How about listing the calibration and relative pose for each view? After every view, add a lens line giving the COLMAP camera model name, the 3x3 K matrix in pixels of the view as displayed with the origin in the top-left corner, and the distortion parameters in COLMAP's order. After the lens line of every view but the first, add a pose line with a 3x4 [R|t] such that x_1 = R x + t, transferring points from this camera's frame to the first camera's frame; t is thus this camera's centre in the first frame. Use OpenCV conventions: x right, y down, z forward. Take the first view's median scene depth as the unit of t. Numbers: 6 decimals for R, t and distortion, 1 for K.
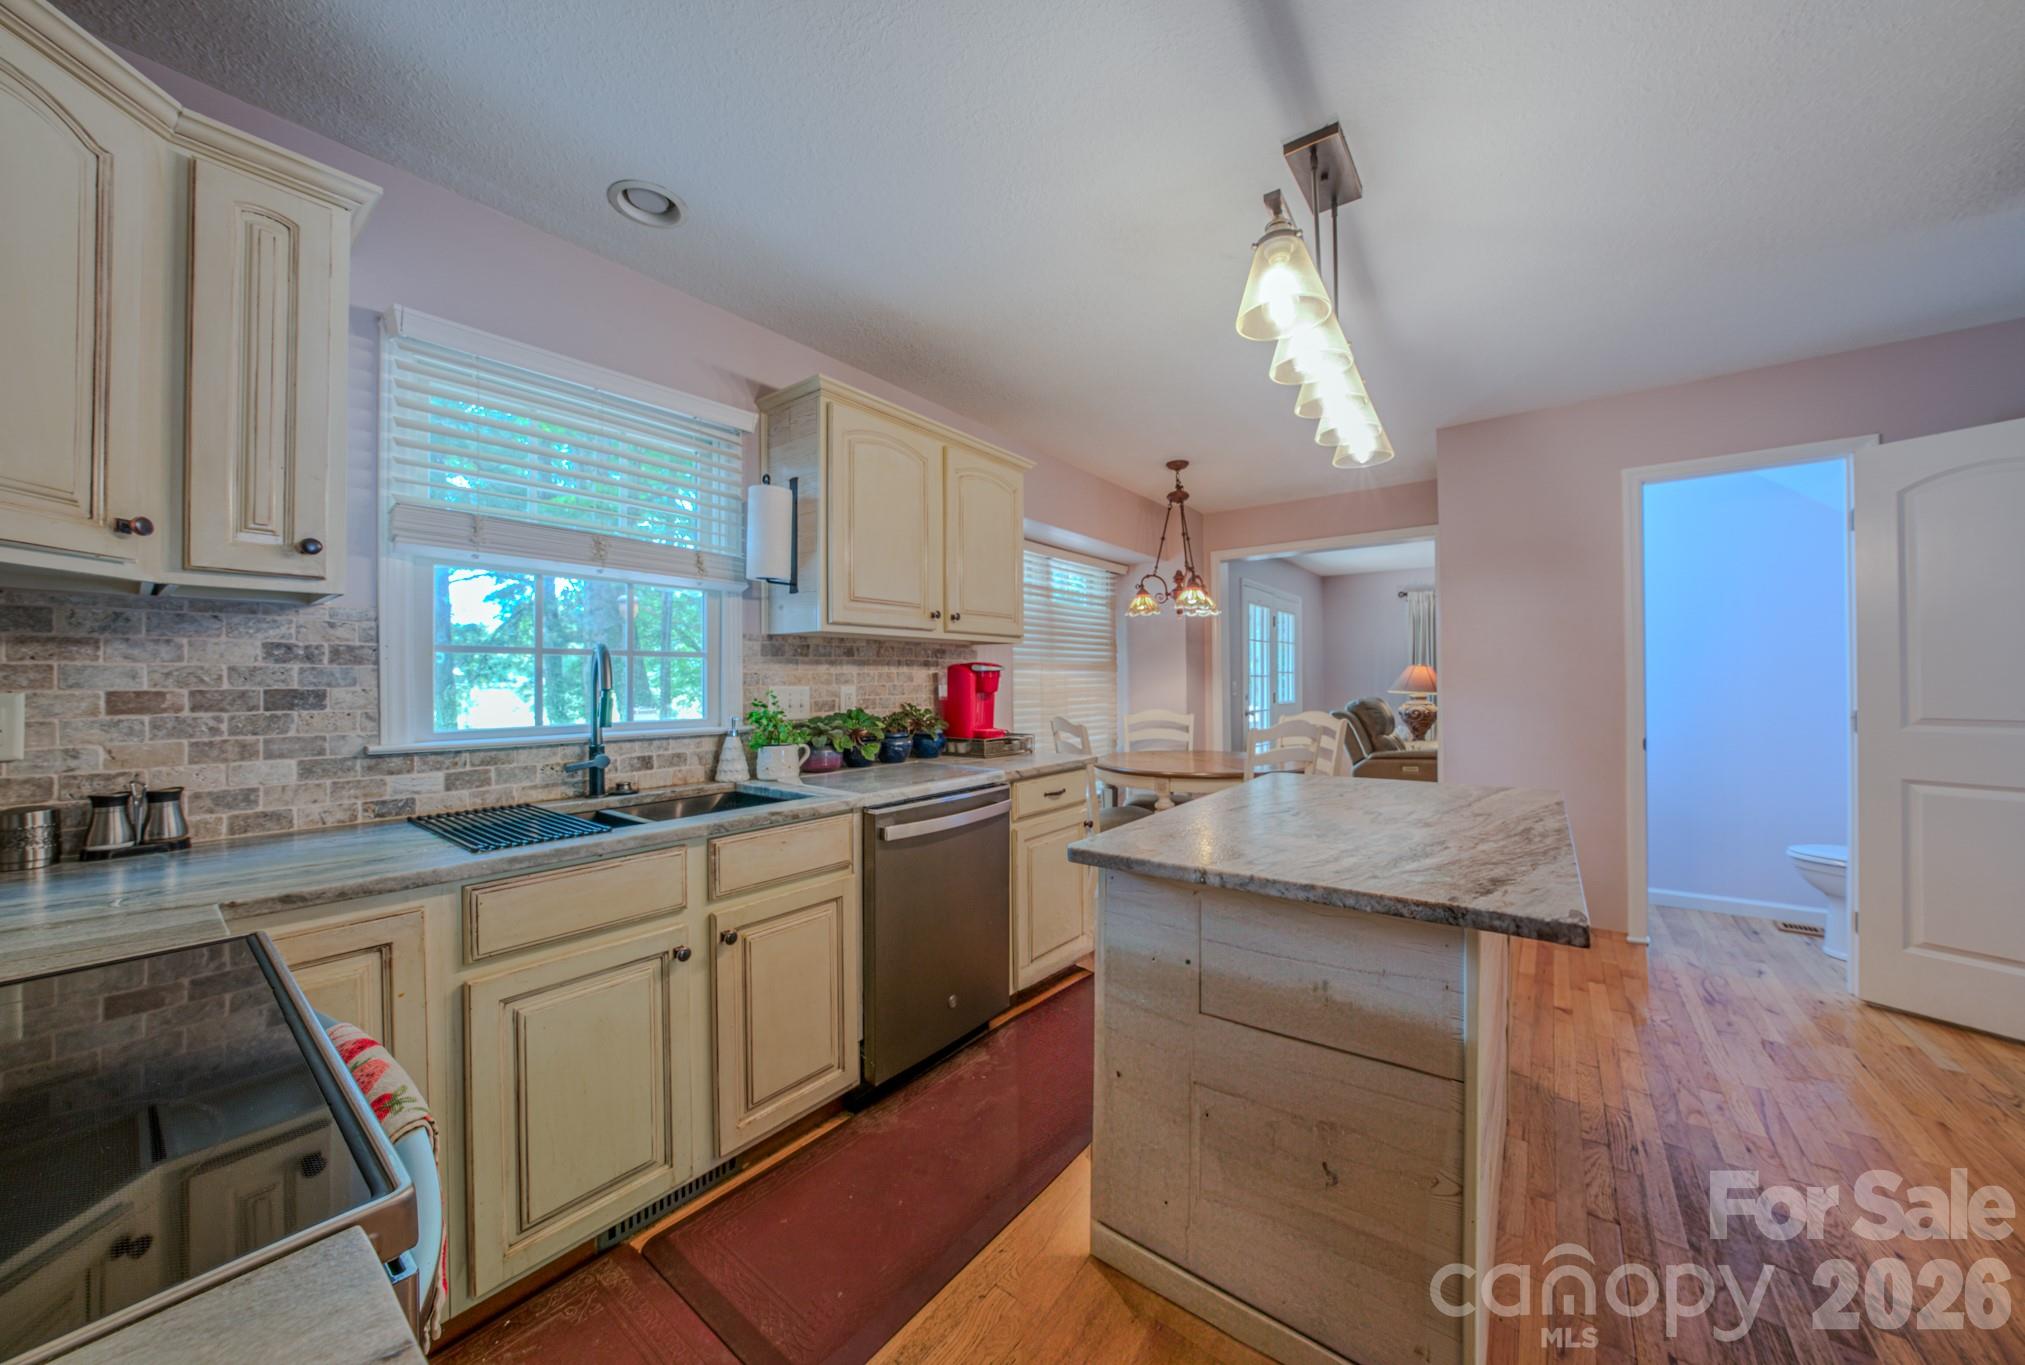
lens RADIAL K [[700.0, 0, 1029.0], [0, 700.0, 679.5], [0, 0, 1]] dist [-0.033278, 0.006861]
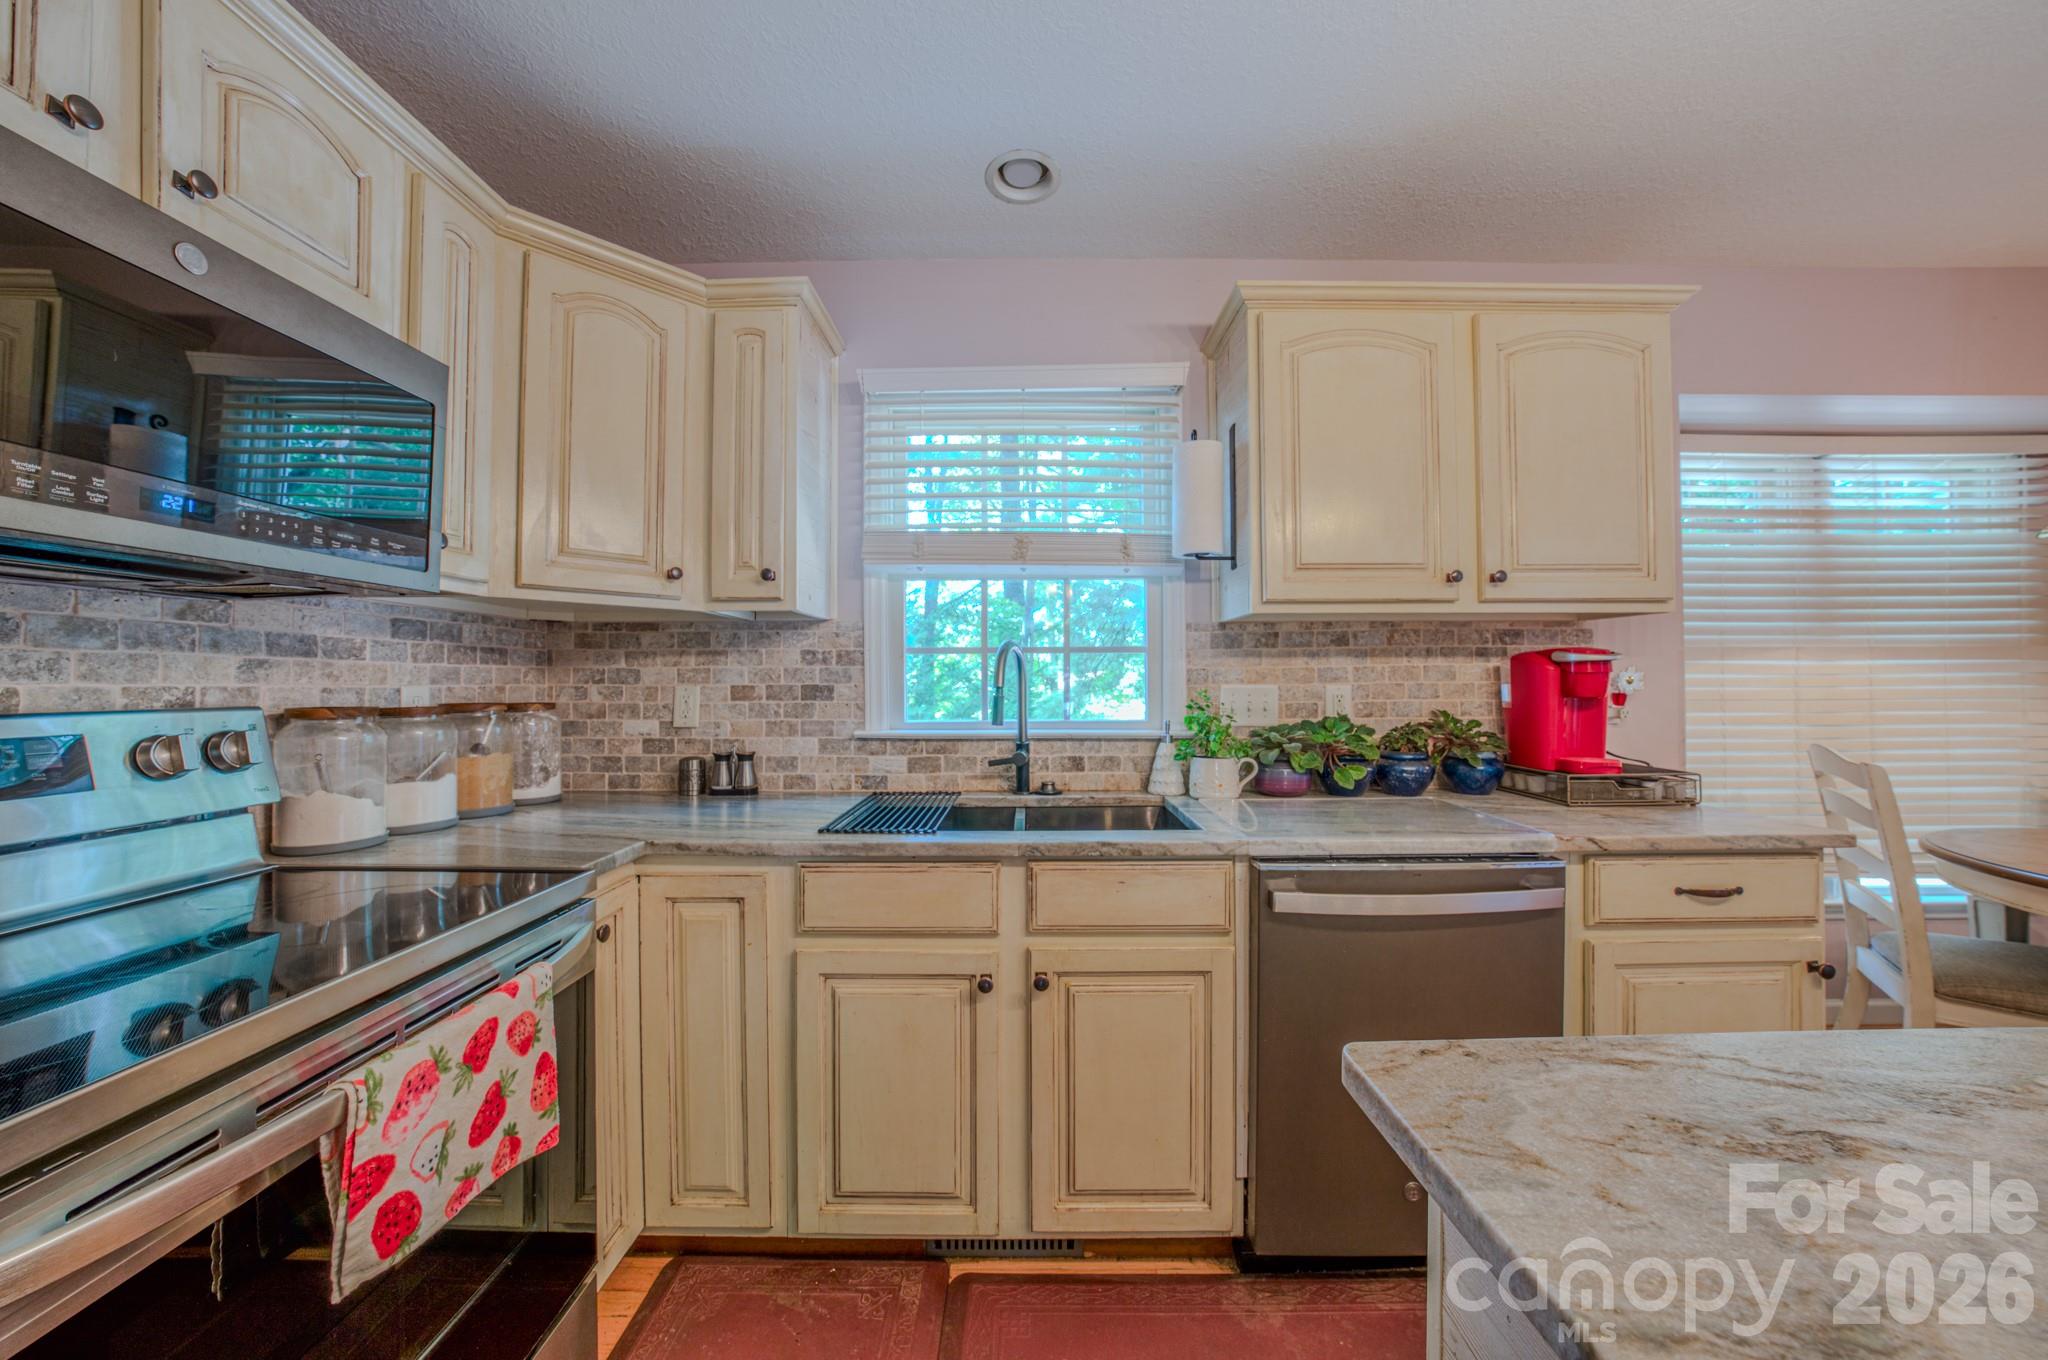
lens RADIAL K [[706.3, 0, 1027.3], [0, 706.3, 675.7], [0, 0, 1]] dist [-0.031009, 0.006347]
pose [[0.597404, -0.002559, -0.801936, 0.202621], [0.001931, 0.999997, -0.001753, -0.000003], [0.801938, -0.000502, 0.597407, 0.388629]]
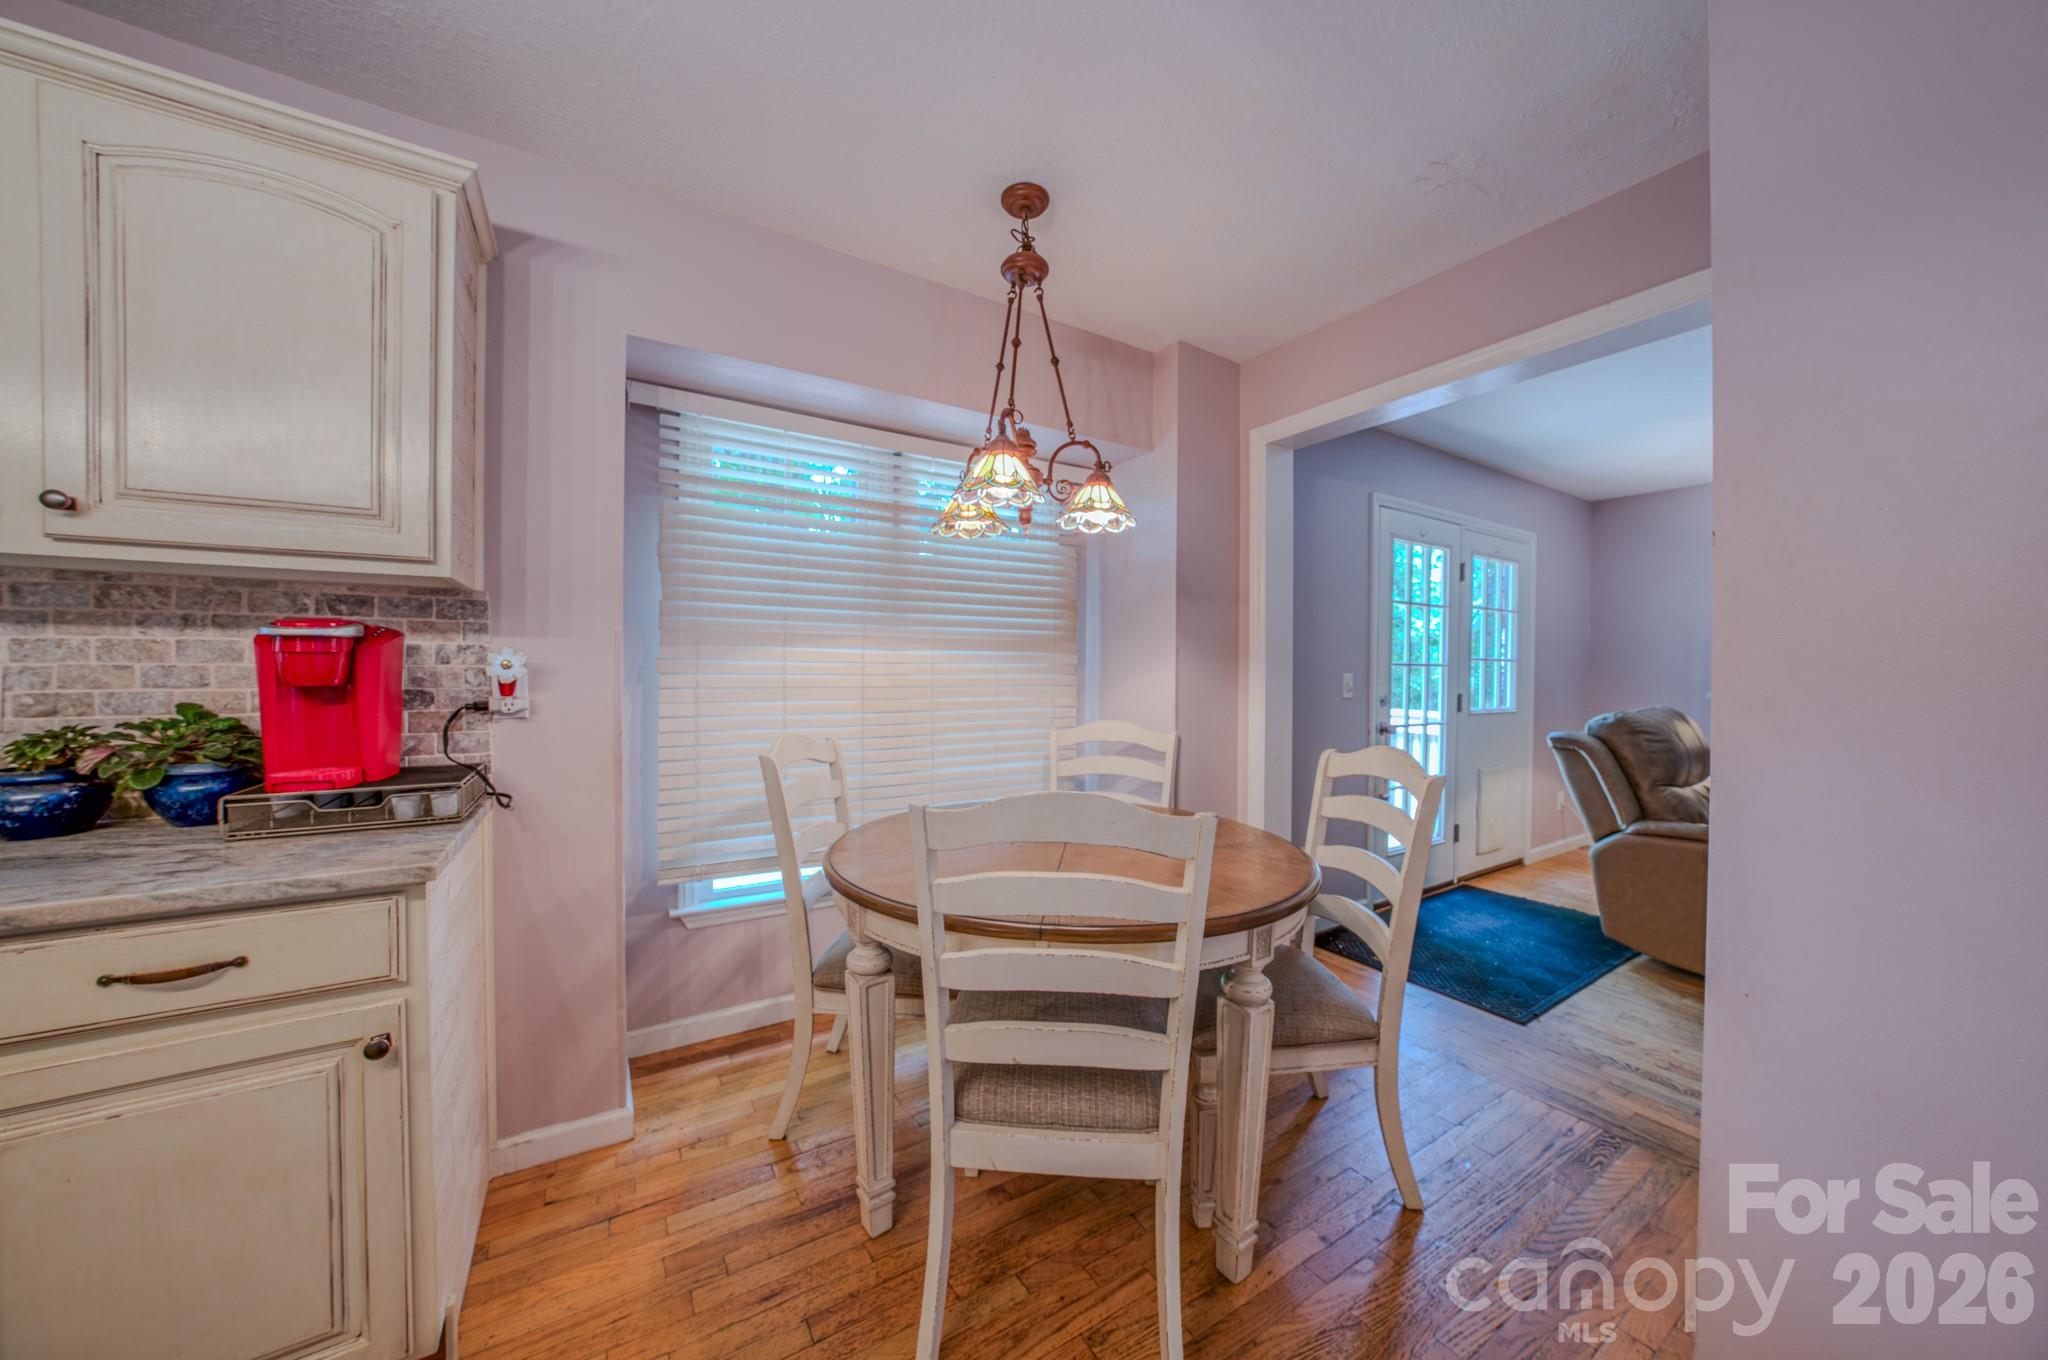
lens RADIAL K [[693.0, 0, 1026.8], [0, 693.0, 677.2], [0, 0, 1]] dist [-0.031019, 0.005997]
pose [[0.930823, 0.017793, -0.365036, 0.784151], [-0.012726, 0.999786, 0.016281, 0.000152], [0.365248, -0.010509, 0.930851, 1.167416]]
